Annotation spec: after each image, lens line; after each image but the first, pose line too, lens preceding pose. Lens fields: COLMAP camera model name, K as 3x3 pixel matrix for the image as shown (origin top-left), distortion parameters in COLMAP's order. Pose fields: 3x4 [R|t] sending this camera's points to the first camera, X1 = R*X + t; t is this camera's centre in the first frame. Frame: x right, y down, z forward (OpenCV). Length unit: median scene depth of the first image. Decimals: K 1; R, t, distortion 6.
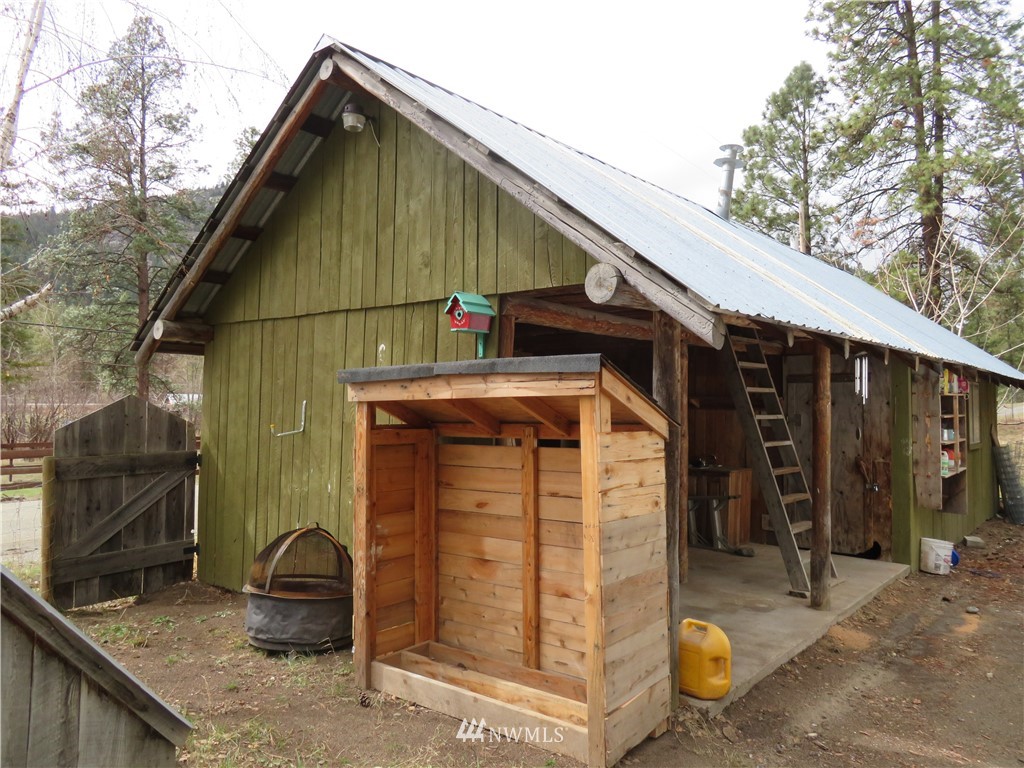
lens RADIAL K [[748.4, 0, 511.7], [0, 748.4, 373.8], [0, 0, 1]] dist [-0.004305, 0.003715]
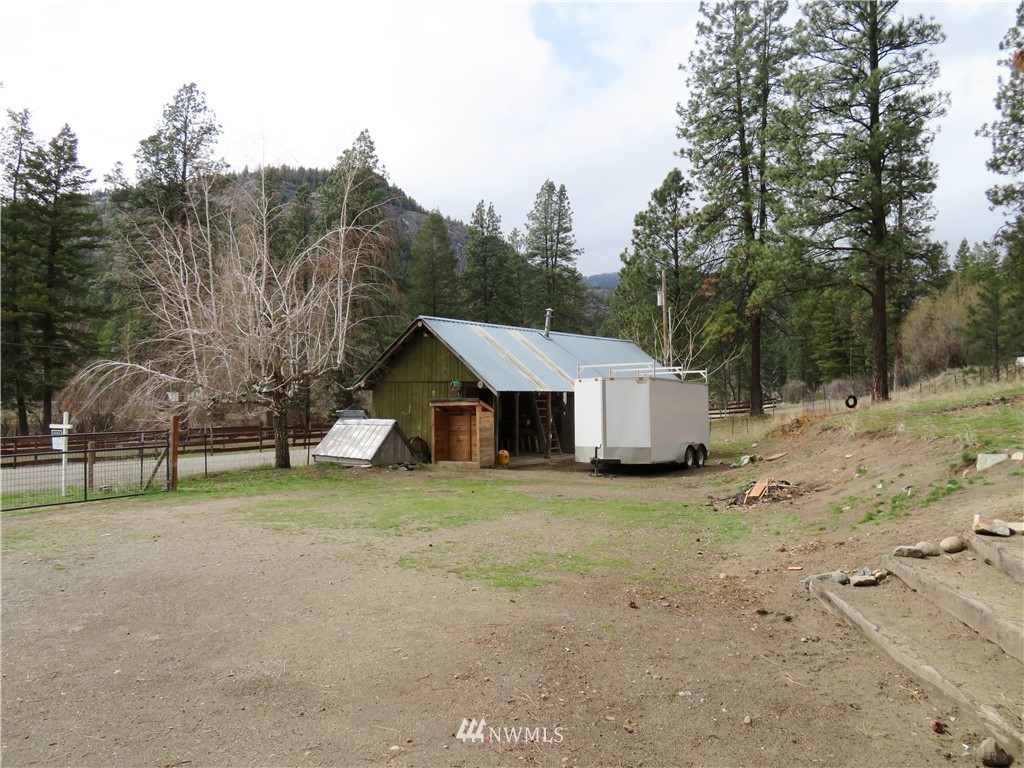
lens RADIAL K [[748.4, 0, 511.7], [0, 748.4, 373.8], [0, 0, 1]] dist [-0.004305, 0.003715]
pose [[0.999605, -0.009451, 0.026468, 0.158263], [0.009187, 0.999907, 0.010086, -0.197136], [-0.026561, -0.009839, 0.999599, -3.469053]]
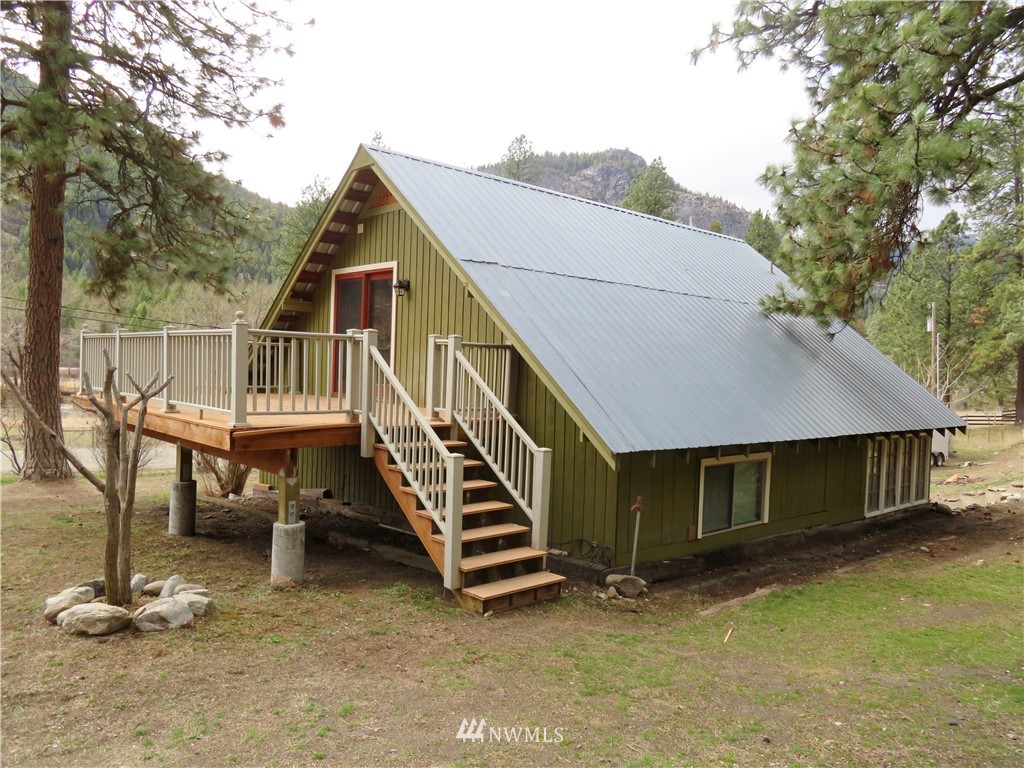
lens RADIAL K [[745.6, 0, 512.0], [0, 745.6, 384.0], [0, 0, 1]] dist [0.001549, 0.003996]
pose [[0.953434, 0.029898, -0.300115, -0.290887], [-0.015333, 0.998593, 0.050770, -0.611295], [0.301211, -0.043804, 0.952551, -6.568818]]
